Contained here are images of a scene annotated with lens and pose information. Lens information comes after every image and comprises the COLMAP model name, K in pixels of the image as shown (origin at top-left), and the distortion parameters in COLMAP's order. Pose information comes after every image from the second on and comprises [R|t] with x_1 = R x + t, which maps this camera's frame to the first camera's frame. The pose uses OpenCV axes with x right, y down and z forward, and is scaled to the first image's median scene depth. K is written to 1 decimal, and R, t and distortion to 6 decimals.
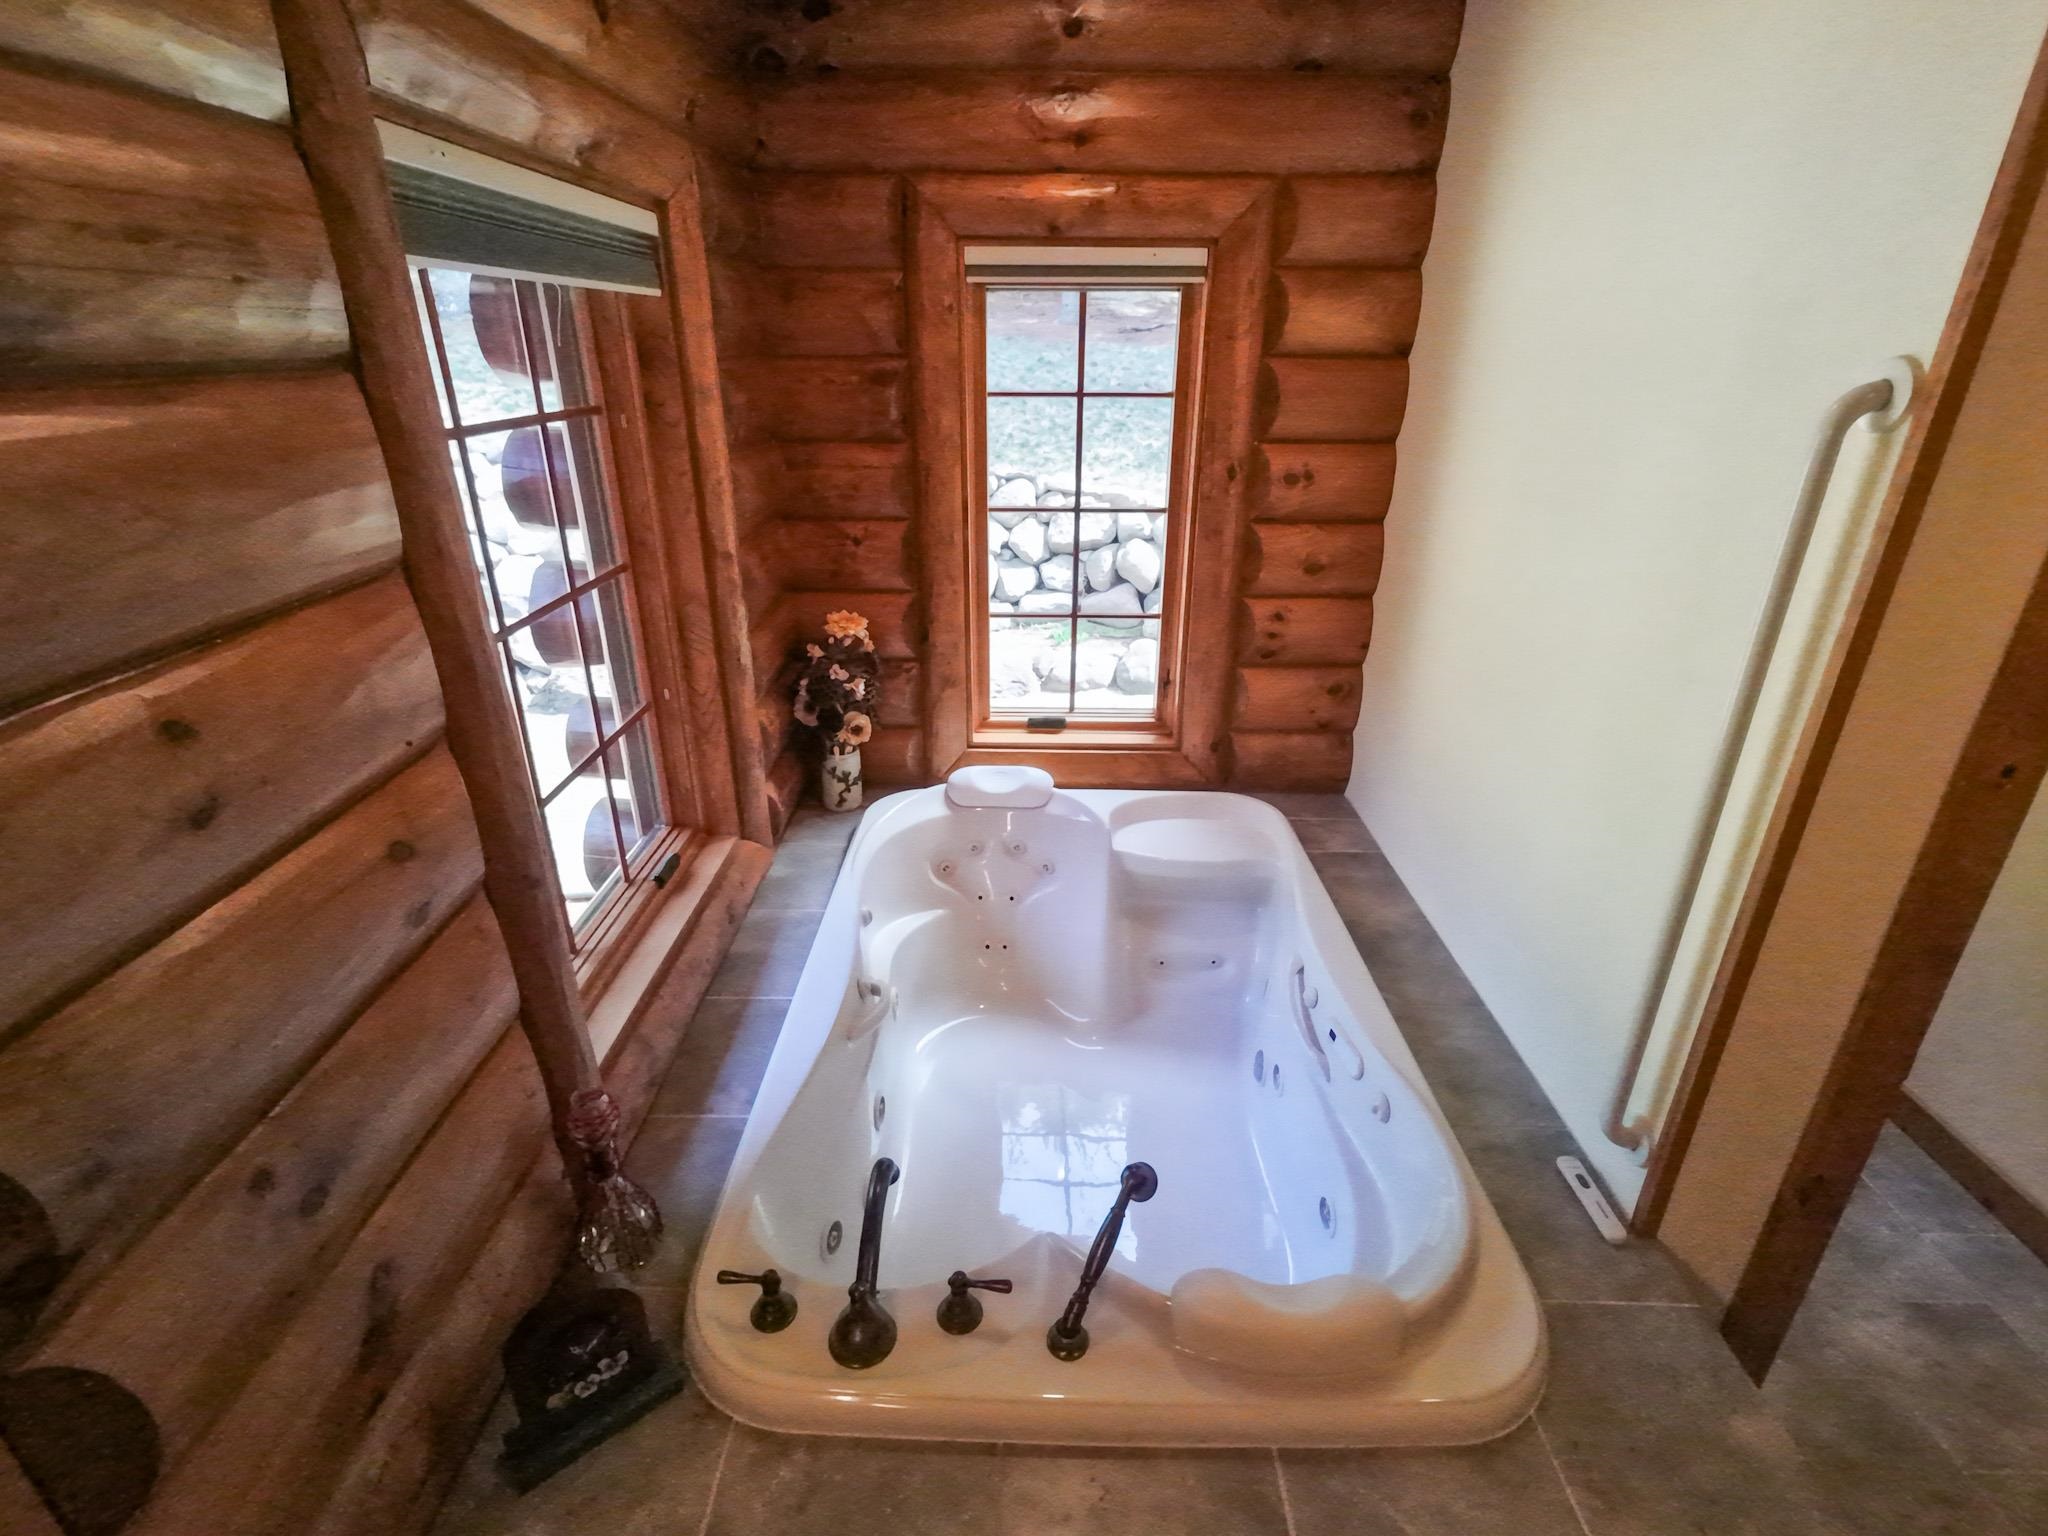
lens RADIAL K [[974.1, 0, 1021.2], [0, 974.1, 768.5], [0, 0, 1]] dist [0.000556, 0.000661]
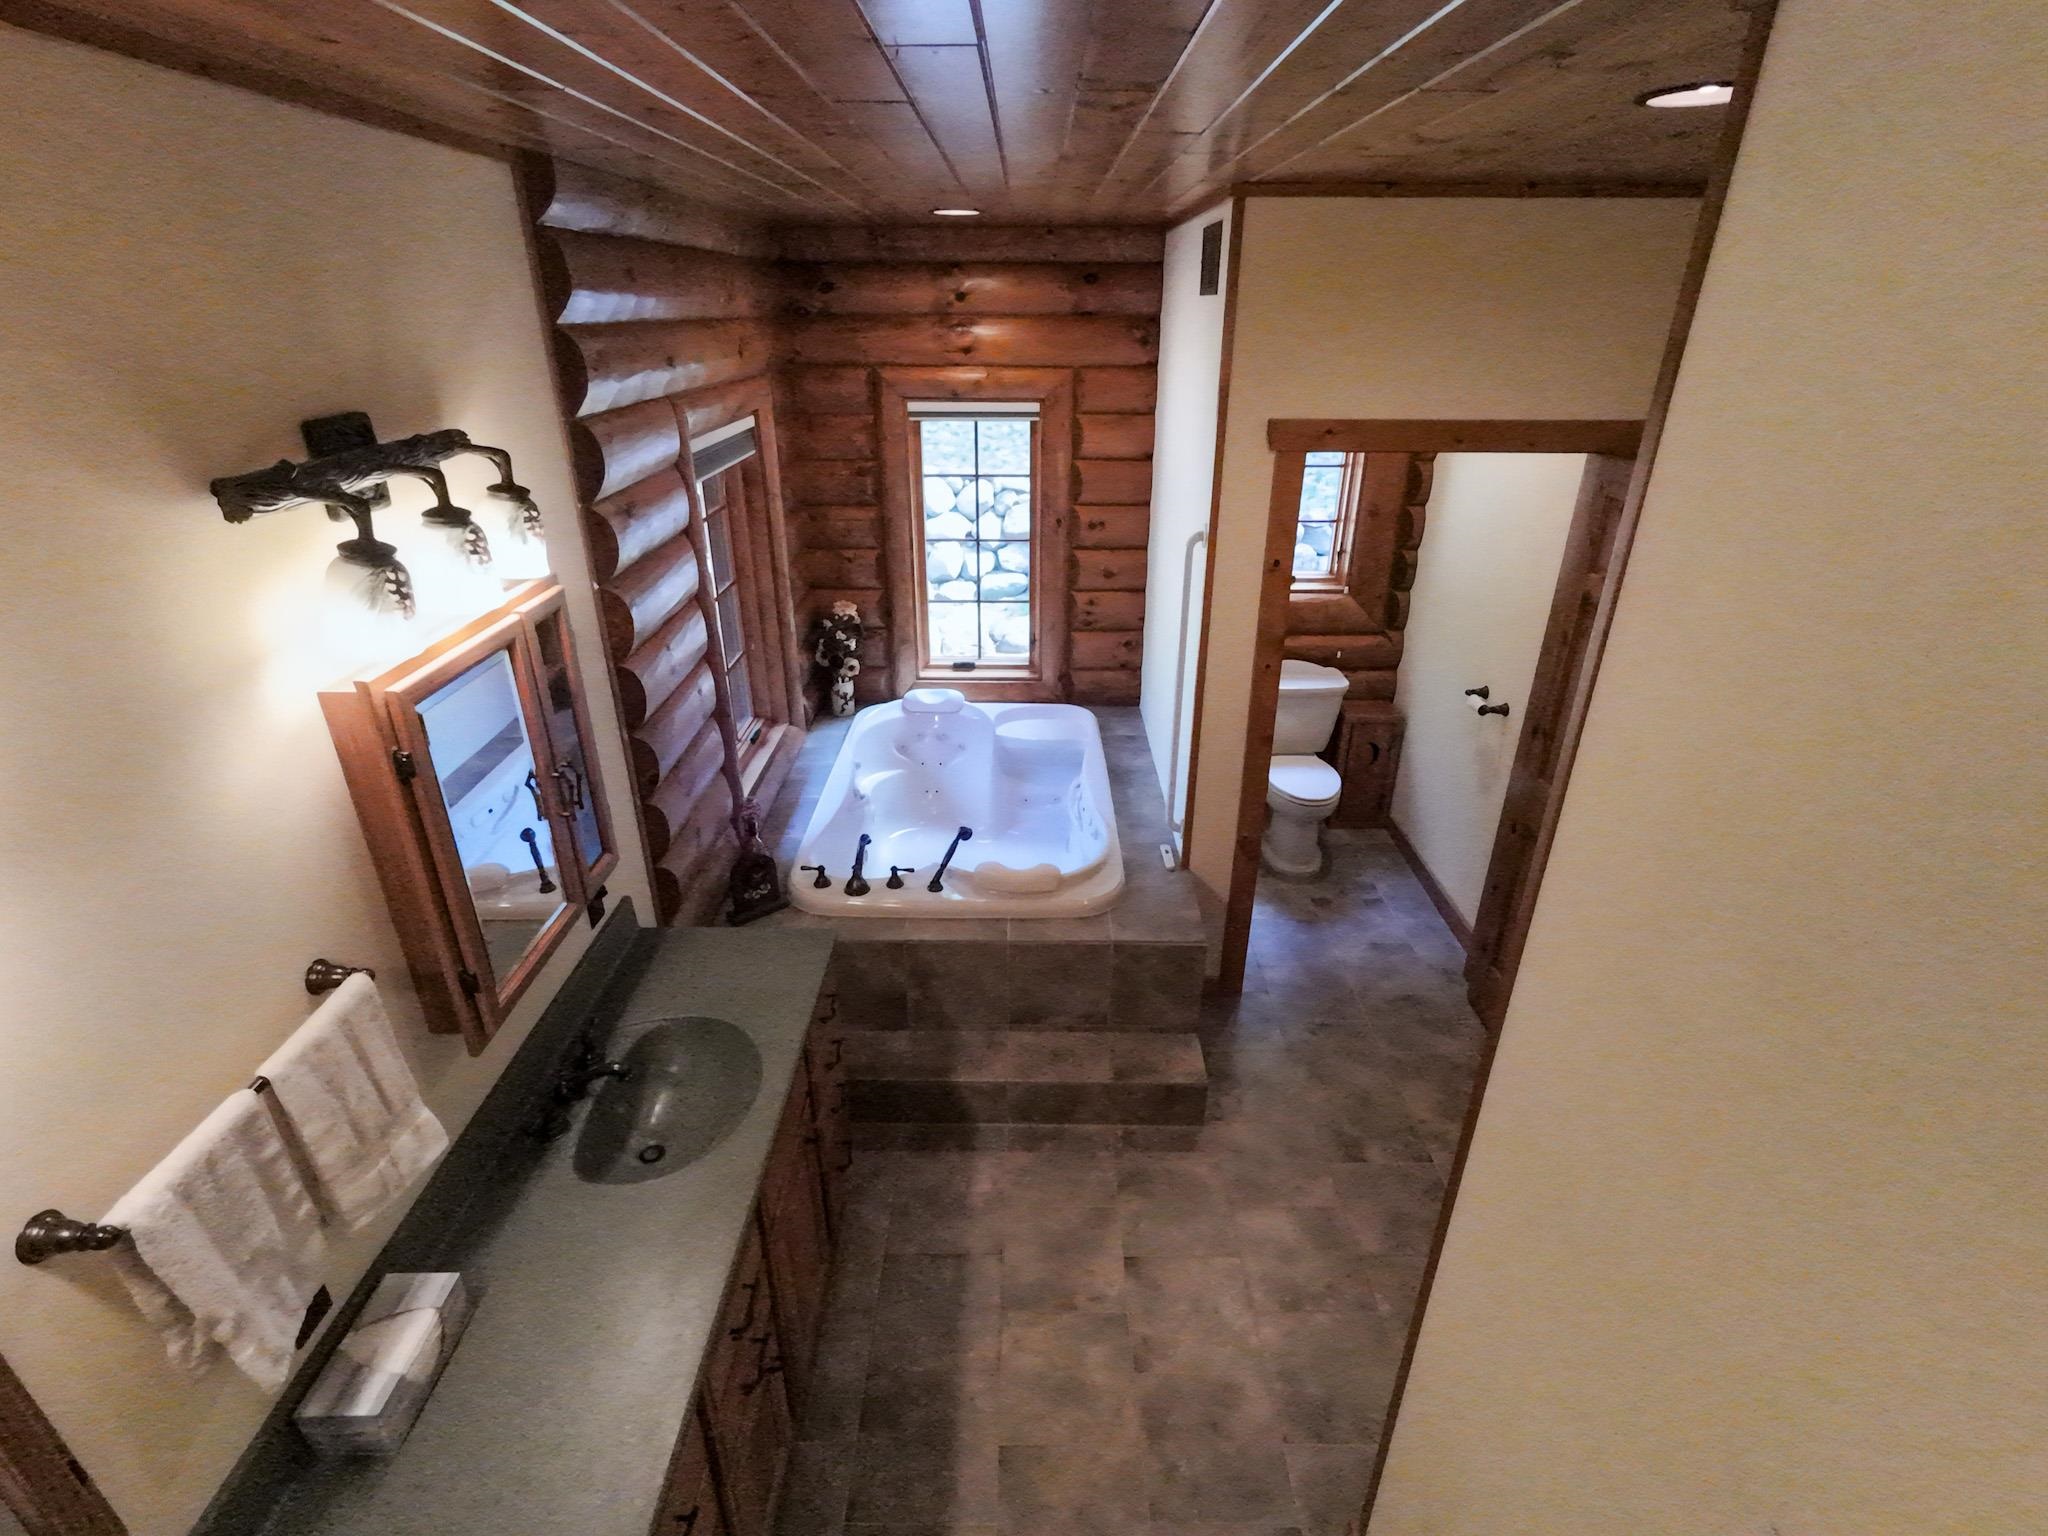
lens RADIAL K [[974.1, 0, 1021.2], [0, 974.1, 768.5], [0, 0, 1]] dist [0.000556, 0.000661]
pose [[0.999961, -0.005513, 0.006955, 0.128806], [0.005286, 0.999469, 0.032155, 0.089408], [-0.007129, -0.032117, 0.999459, -0.790585]]
